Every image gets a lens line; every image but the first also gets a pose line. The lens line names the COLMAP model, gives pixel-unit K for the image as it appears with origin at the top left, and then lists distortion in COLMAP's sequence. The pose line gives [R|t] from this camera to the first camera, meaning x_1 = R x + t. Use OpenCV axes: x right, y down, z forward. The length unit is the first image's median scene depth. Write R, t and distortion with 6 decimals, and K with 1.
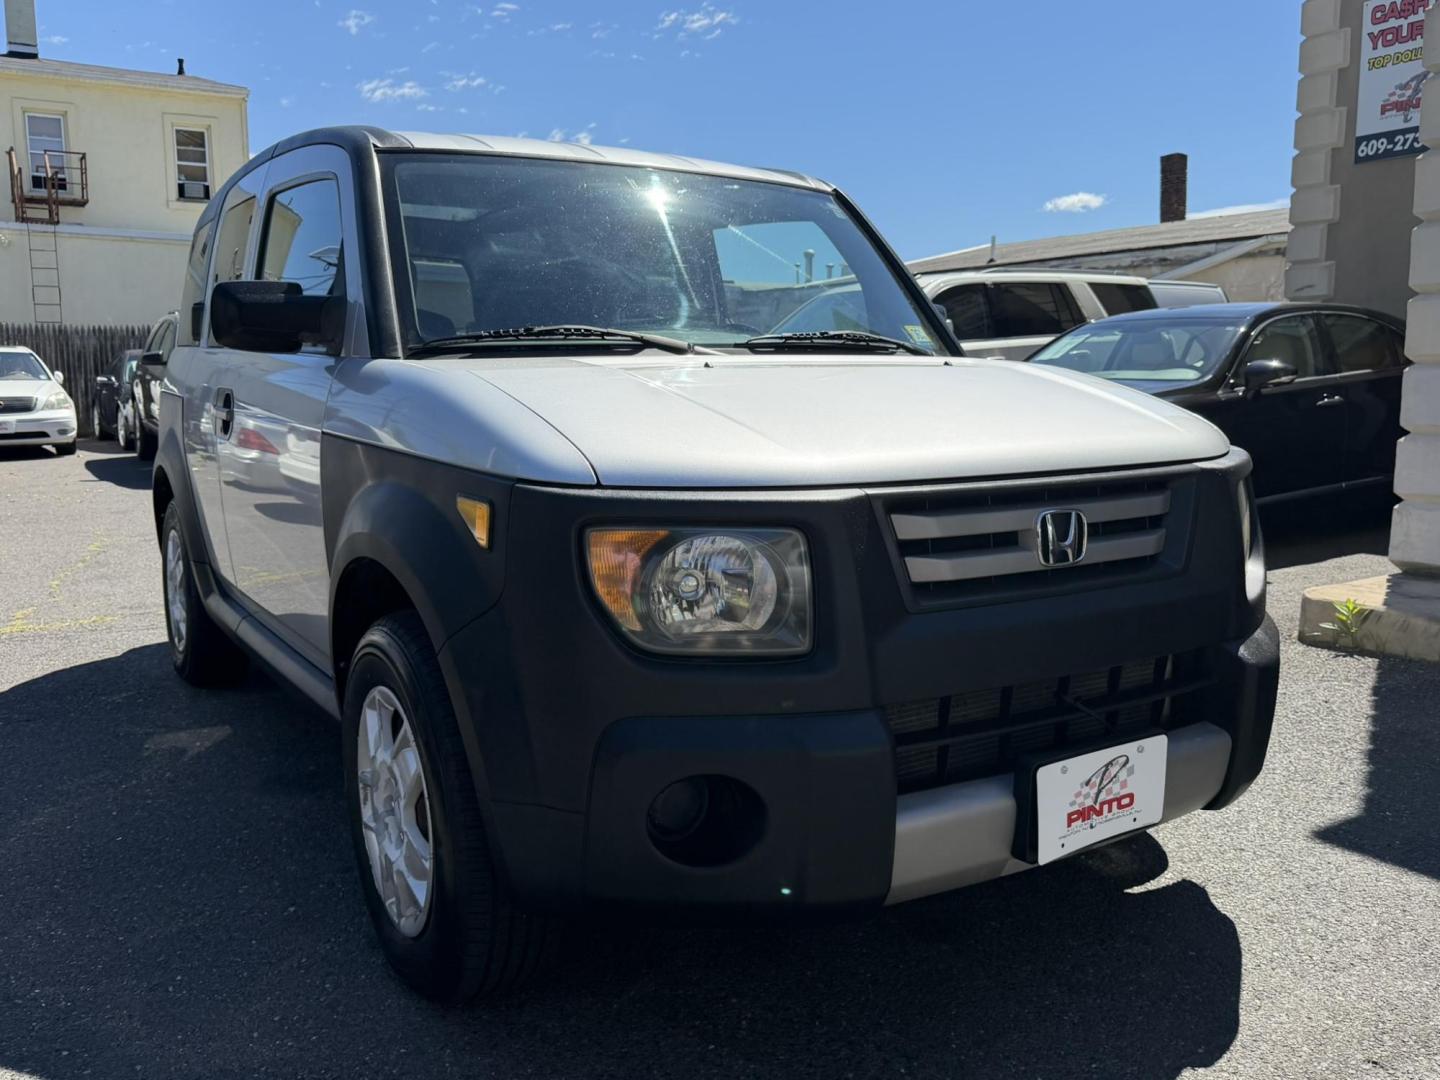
lens RADIAL K [[1195.0, 0, 716.9], [0, 1195.0, 536.1], [0, 0, 1]] dist [-0.000528, -0.009679]
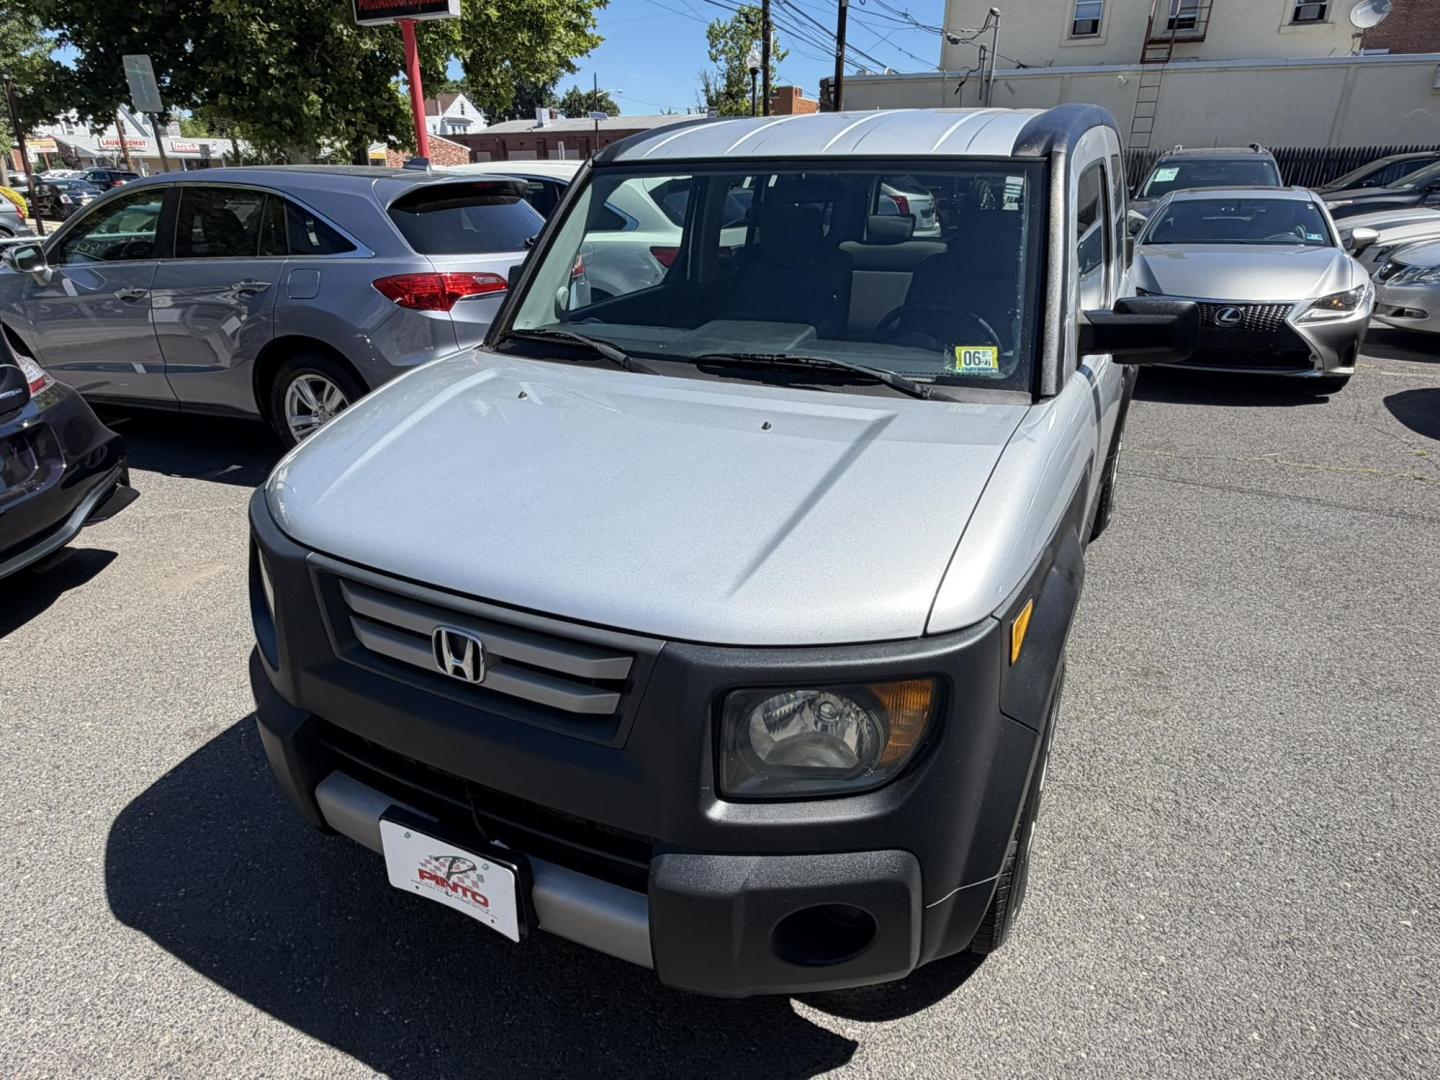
lens RADIAL K [[862.7, 0, 712.3], [0, 862.7, 543.0], [0, 0, 1]] dist [0.000723, -0.000756]
pose [[0.516779, 0.339125, -0.786087, 0.201534], [-0.111811, 0.937070, 0.330755, -0.076115], [0.848786, -0.083035, 0.522176, 0.166963]]
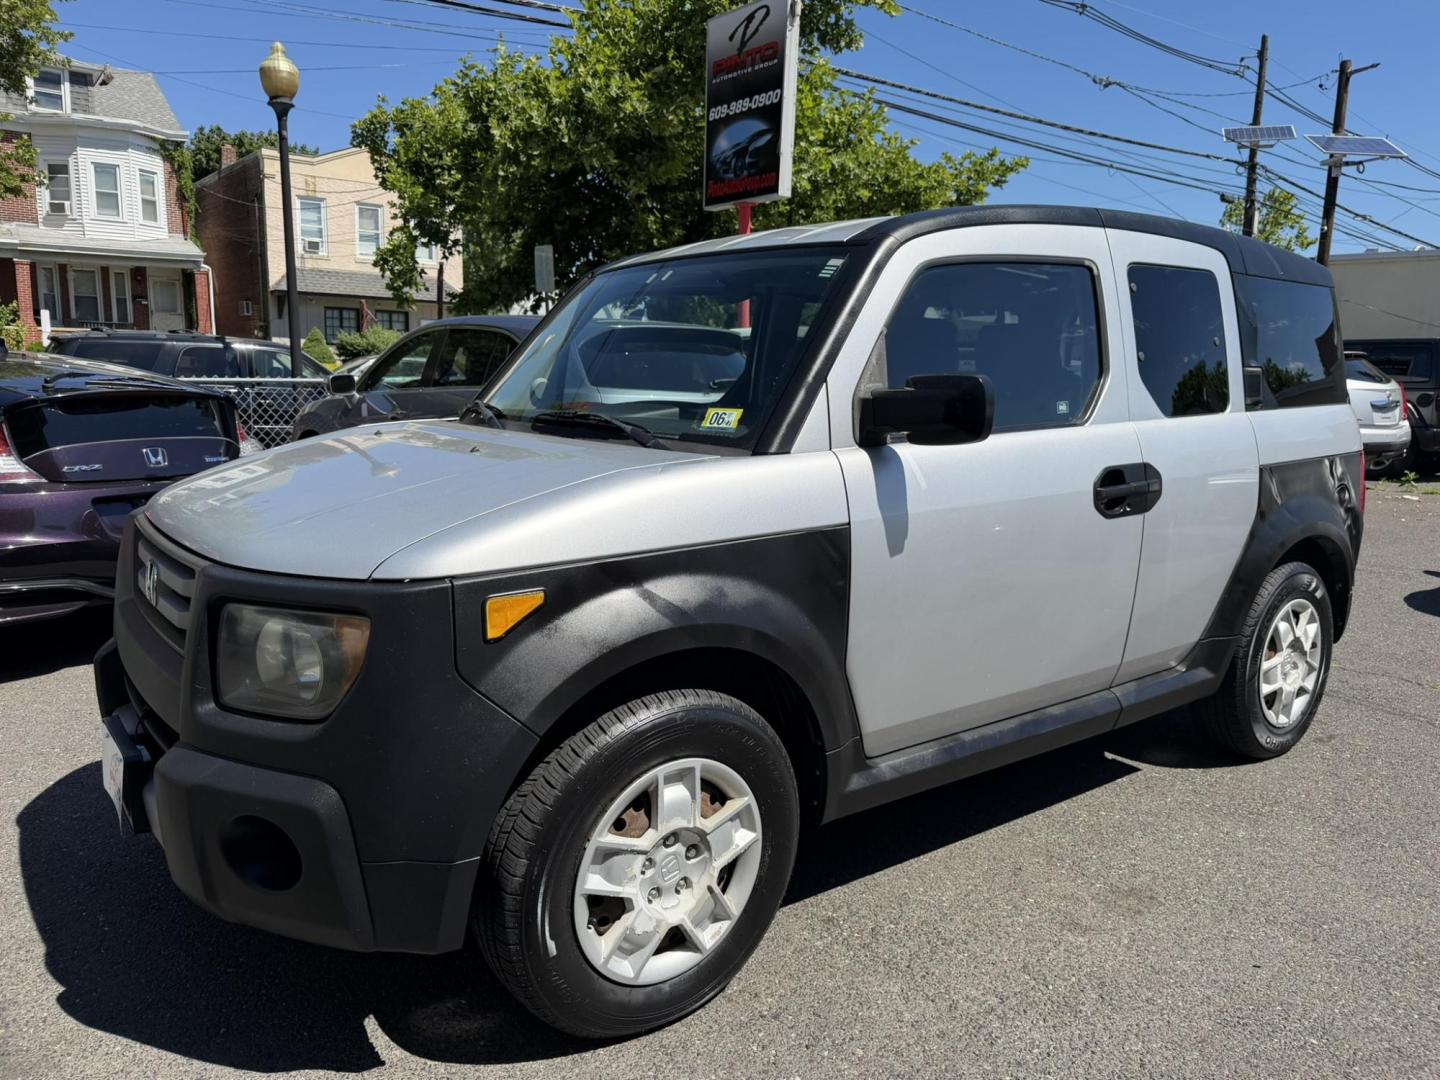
lens RADIAL K [[1031.0, 0, 716.9], [0, 1031.0, 542.5], [0, 0, 1]] dist [0.008680, -0.019050]
pose [[0.089345, 0.171907, -0.981053, 0.302794], [-0.152637, 0.975720, 0.157072, -0.065426], [0.984235, 0.135711, 0.113415, 0.307525]]
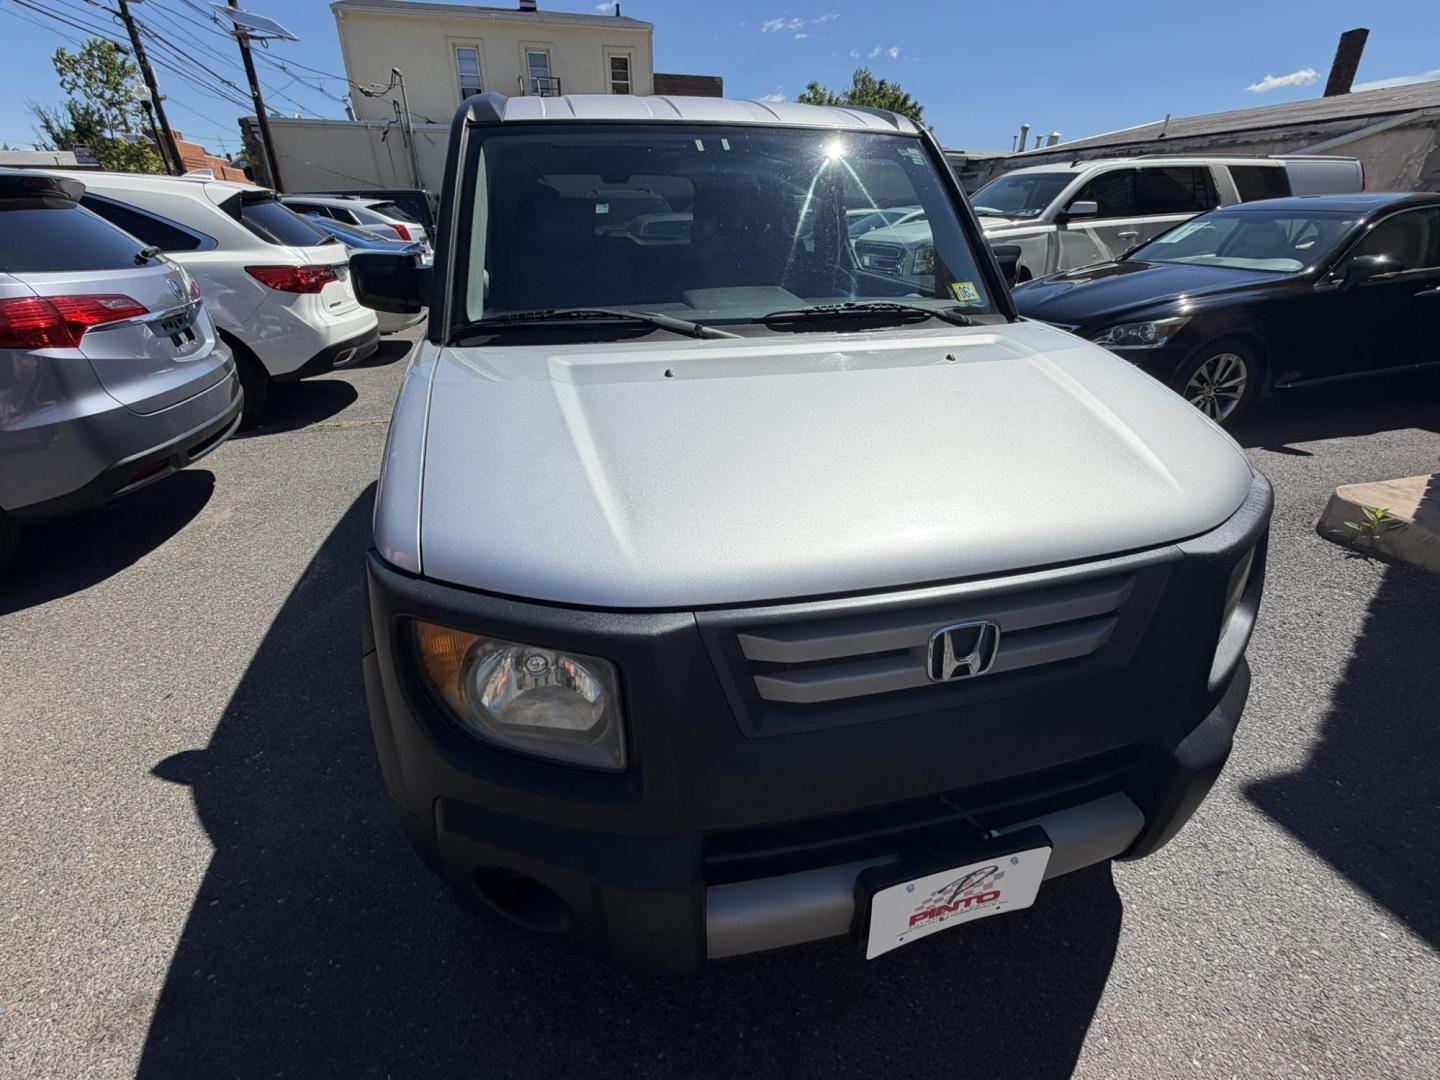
lens RADIAL K [[660.1, 0, 717.2], [0, 660.1, 537.7], [0, 0, 1]] dist [-0.000659, -0.000182]
pose [[0.951821, 0.137576, -0.274060, 0.049620], [-0.044475, 0.946197, 0.320520, -0.046971], [0.303410, -0.292889, 0.906729, 0.109740]]
